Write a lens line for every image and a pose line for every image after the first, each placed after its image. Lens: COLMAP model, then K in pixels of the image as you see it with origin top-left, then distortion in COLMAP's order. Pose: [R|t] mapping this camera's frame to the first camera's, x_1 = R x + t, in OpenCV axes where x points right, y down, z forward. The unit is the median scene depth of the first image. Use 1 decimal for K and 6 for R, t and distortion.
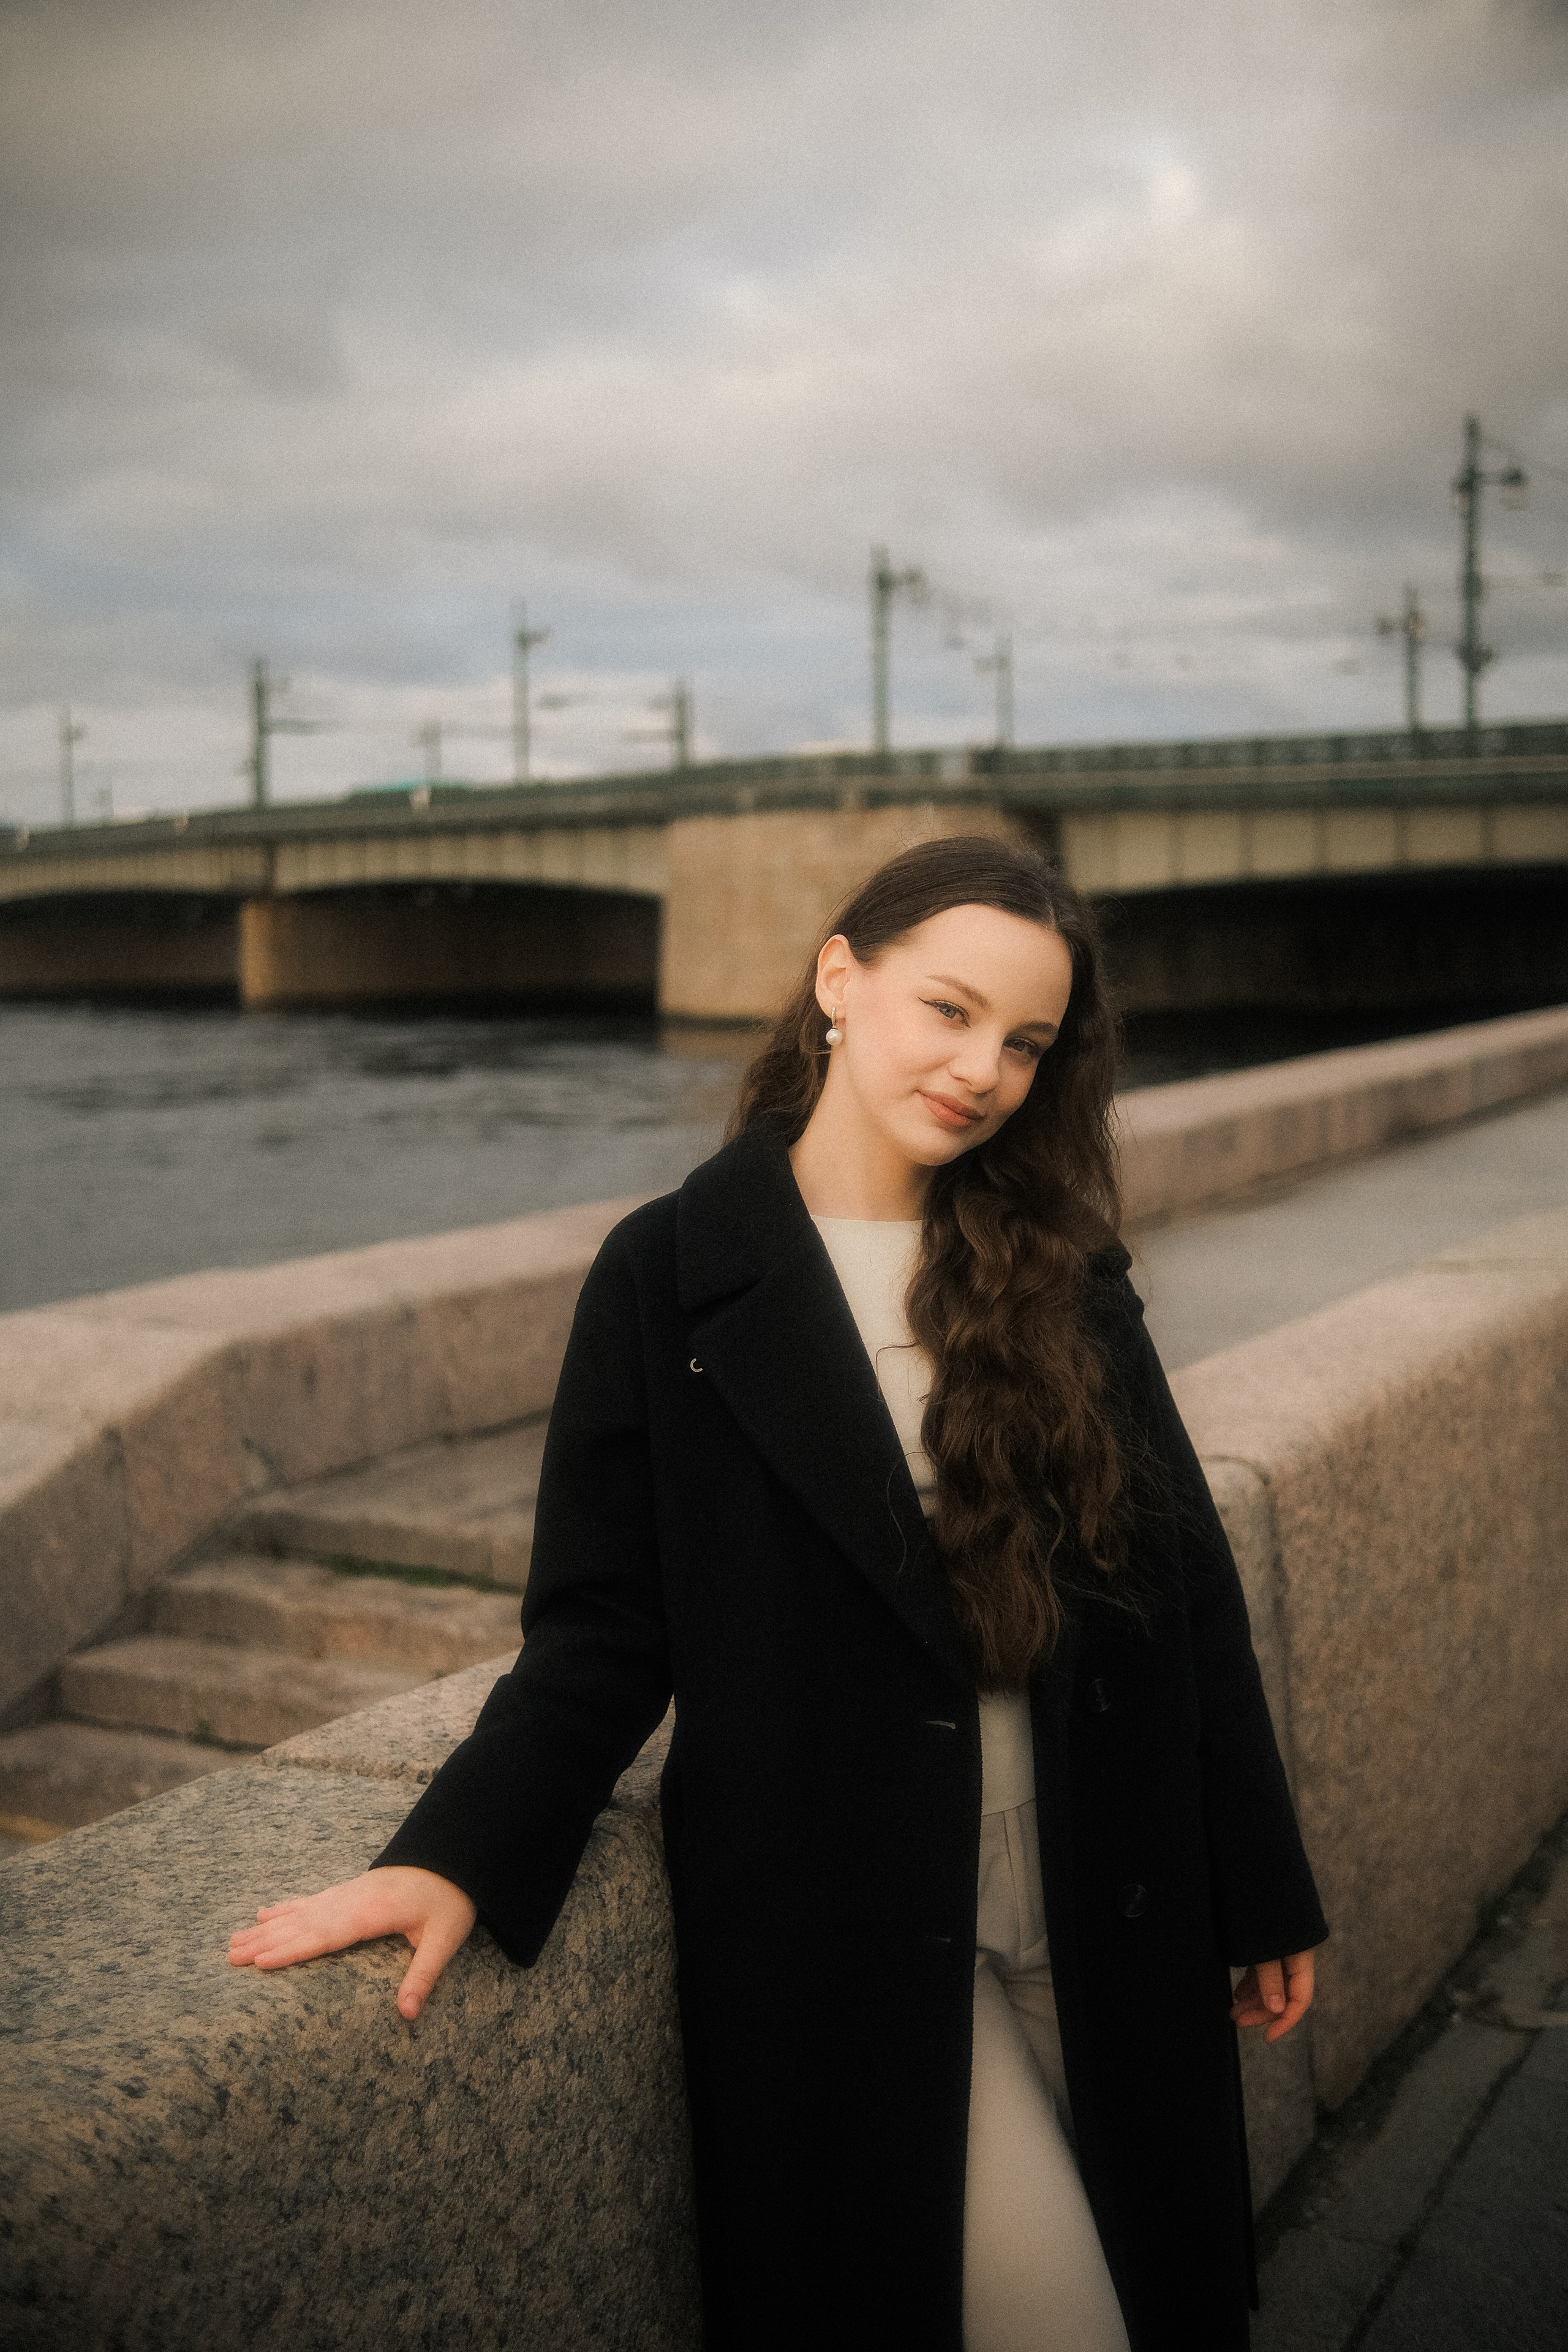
lens RADIAL K [[2406.1, 0, 764.9], [0, 2406.1, 1124.8], [0, 0, 1]] dist [-0.109910, 0.200318]
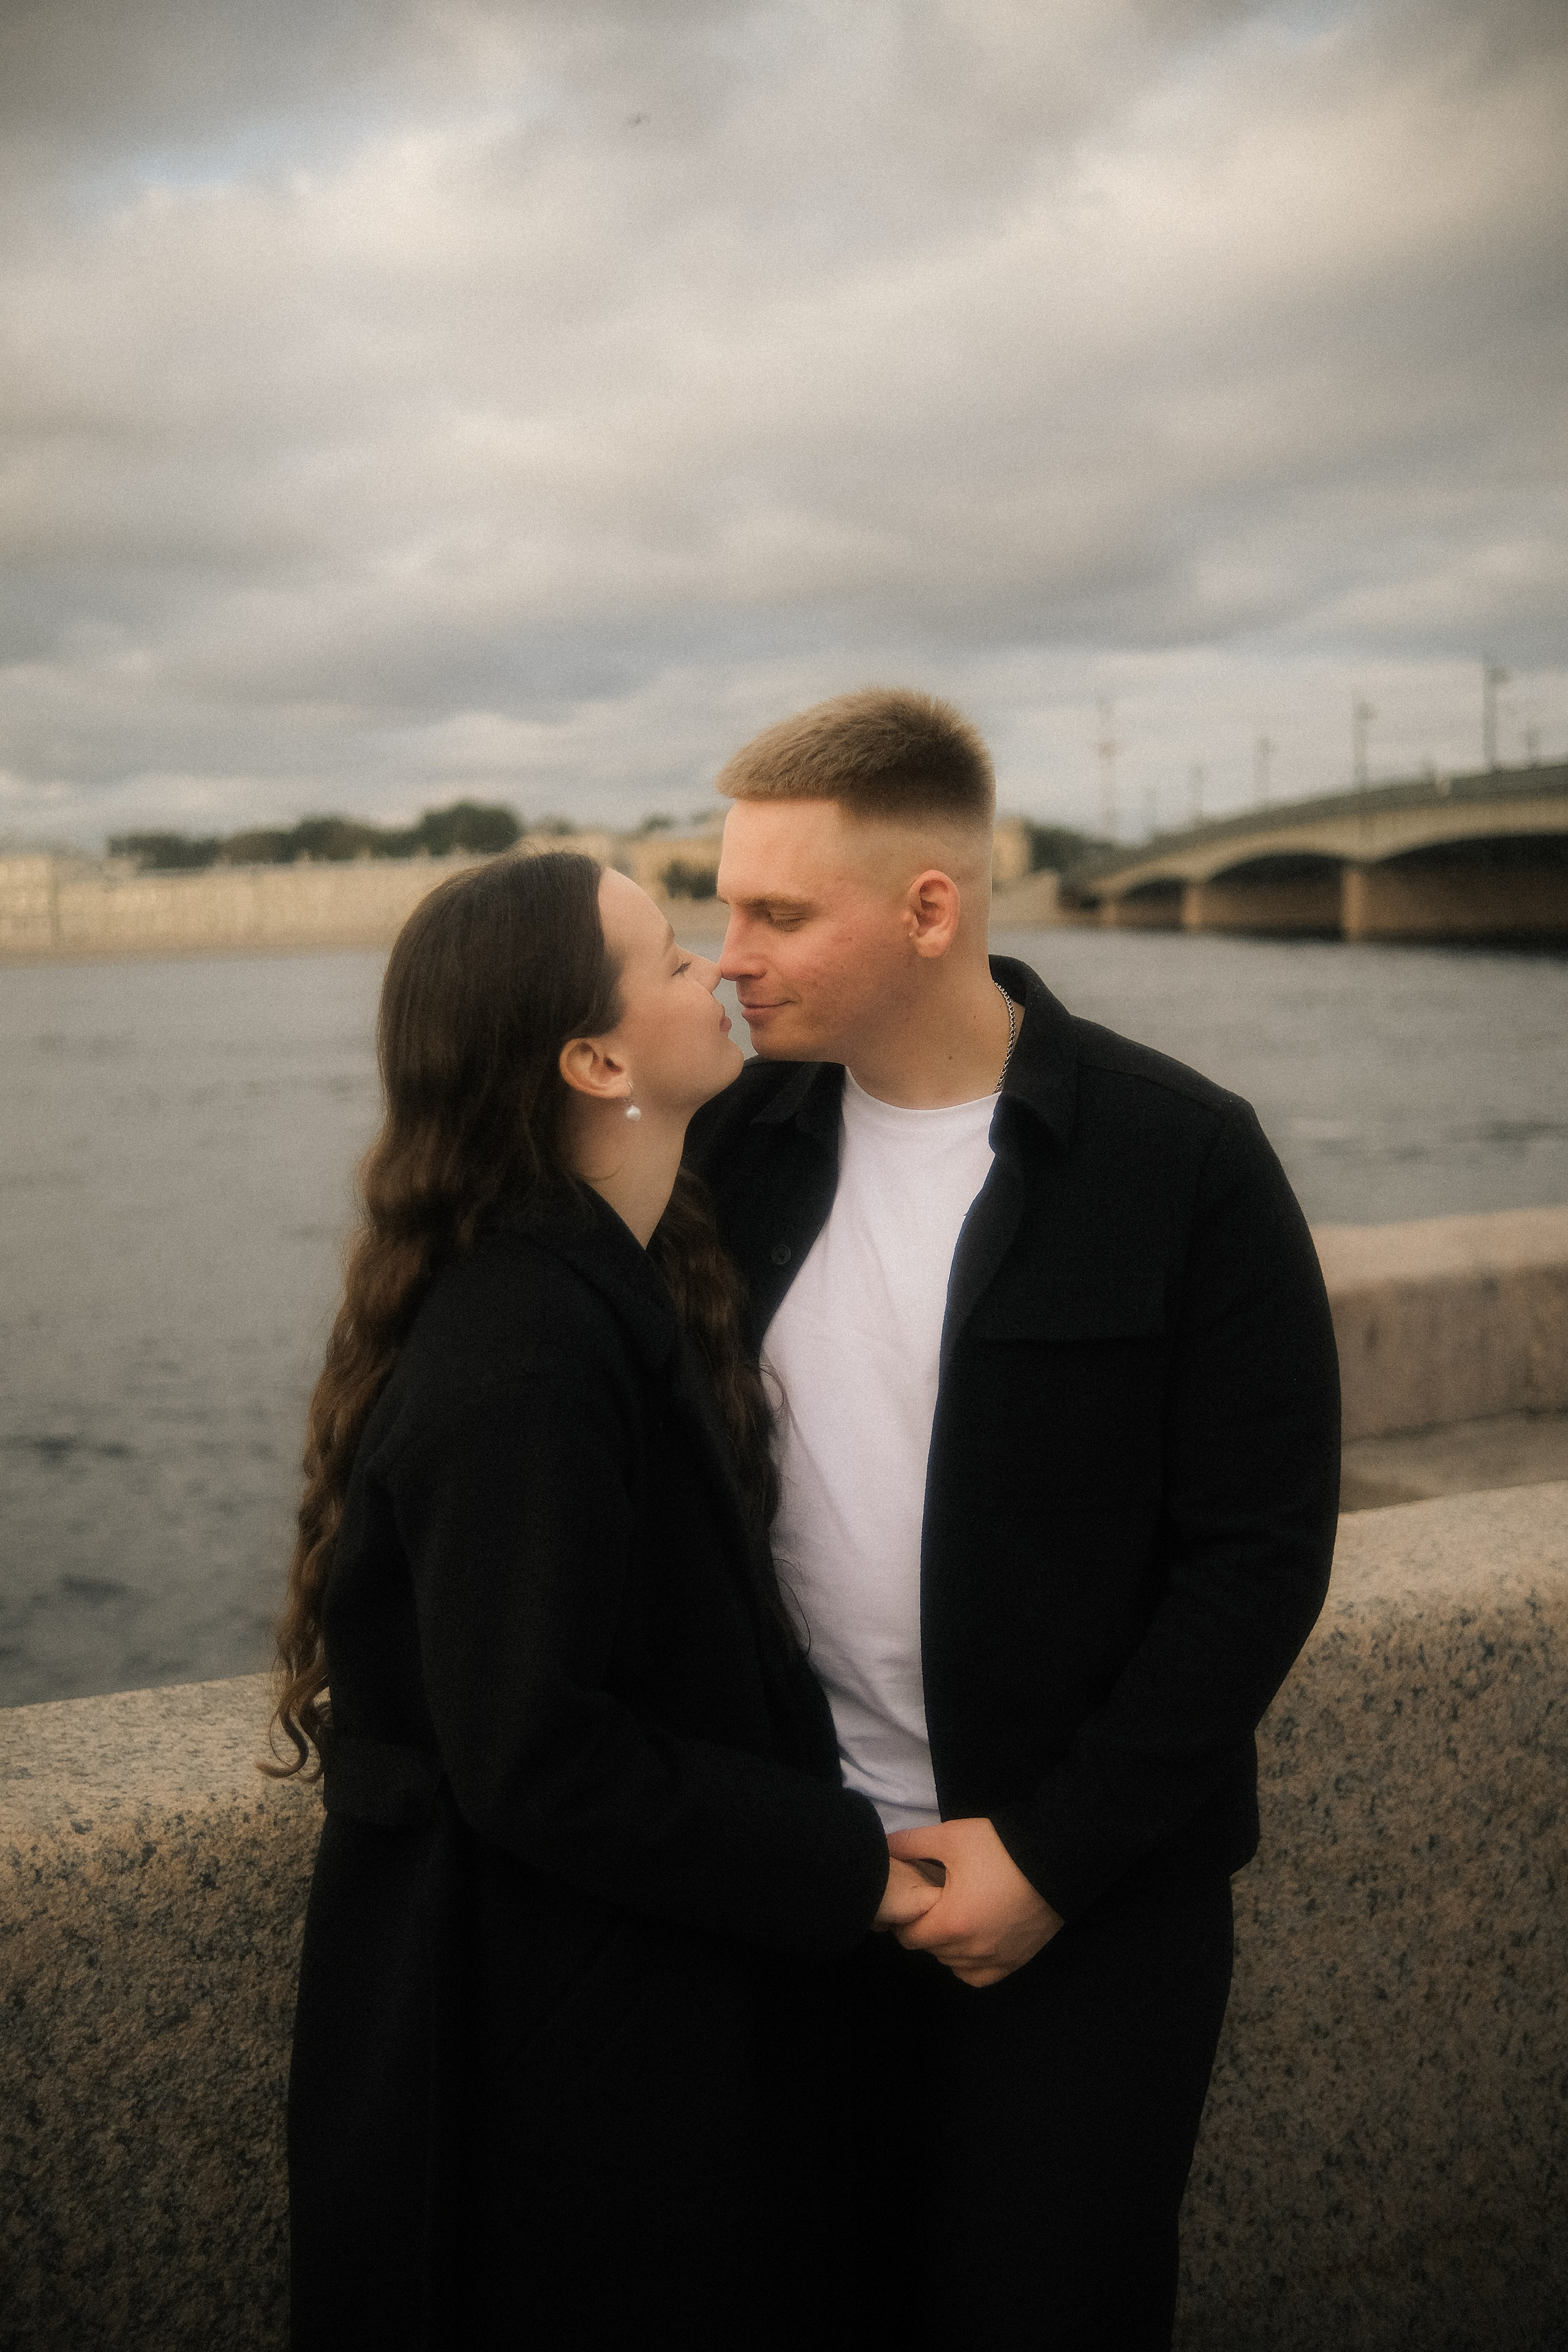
lens RADIAL K [[2411.3, 0, 760.3], [0, 2411.3, 1121.3], [0, 0, 1]] dist [-0.121619, 0.210256]
pose [[0.824263, 0.048745, -0.564104, 0.664320], [-0.035670, 0.998779, 0.034185, -0.043601], [0.565082, -0.008056, 0.824996, 0.093557]]
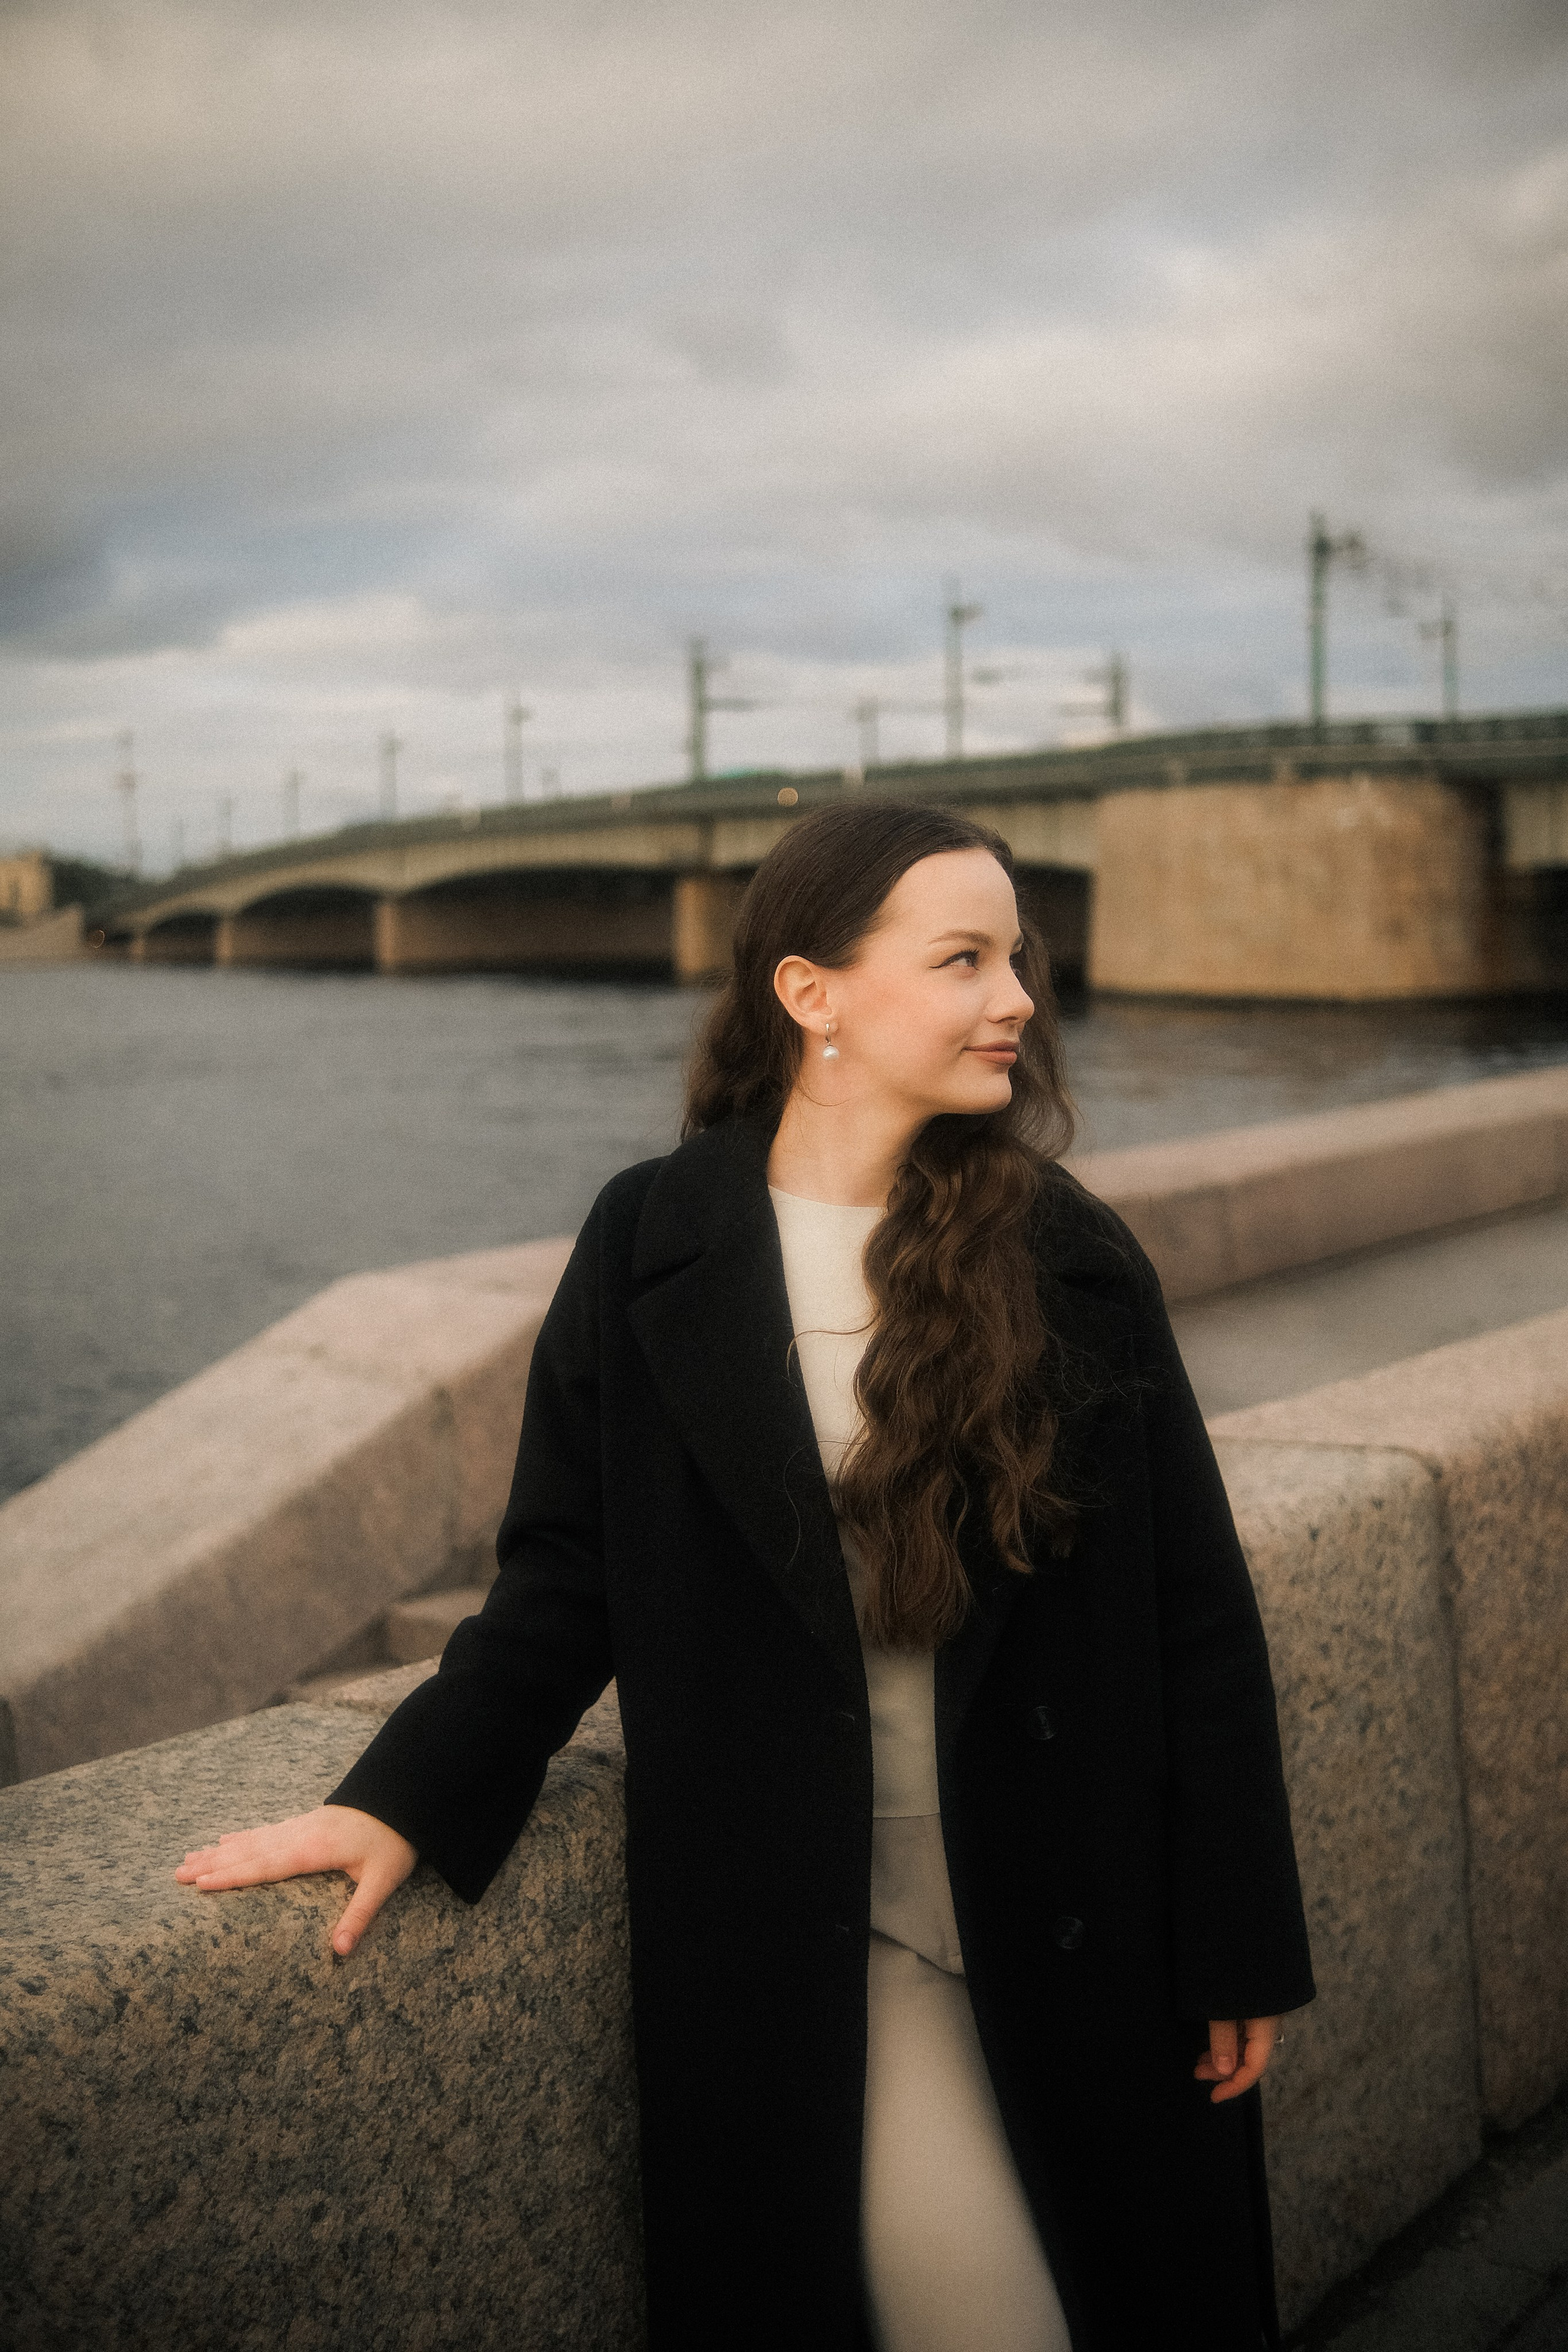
lens RADIAL K [[2410.5, 0, 777.4], [0, 2410.5, 1089.9], [0, 0, 1]] dist [-0.124307, 0.194584]
pose [[0.983367, 0.009755, -0.181366, 0.218355], [-0.010460, 0.999941, -0.002932, -0.002536], [0.181327, 0.004780, 0.983411, -0.002148]]
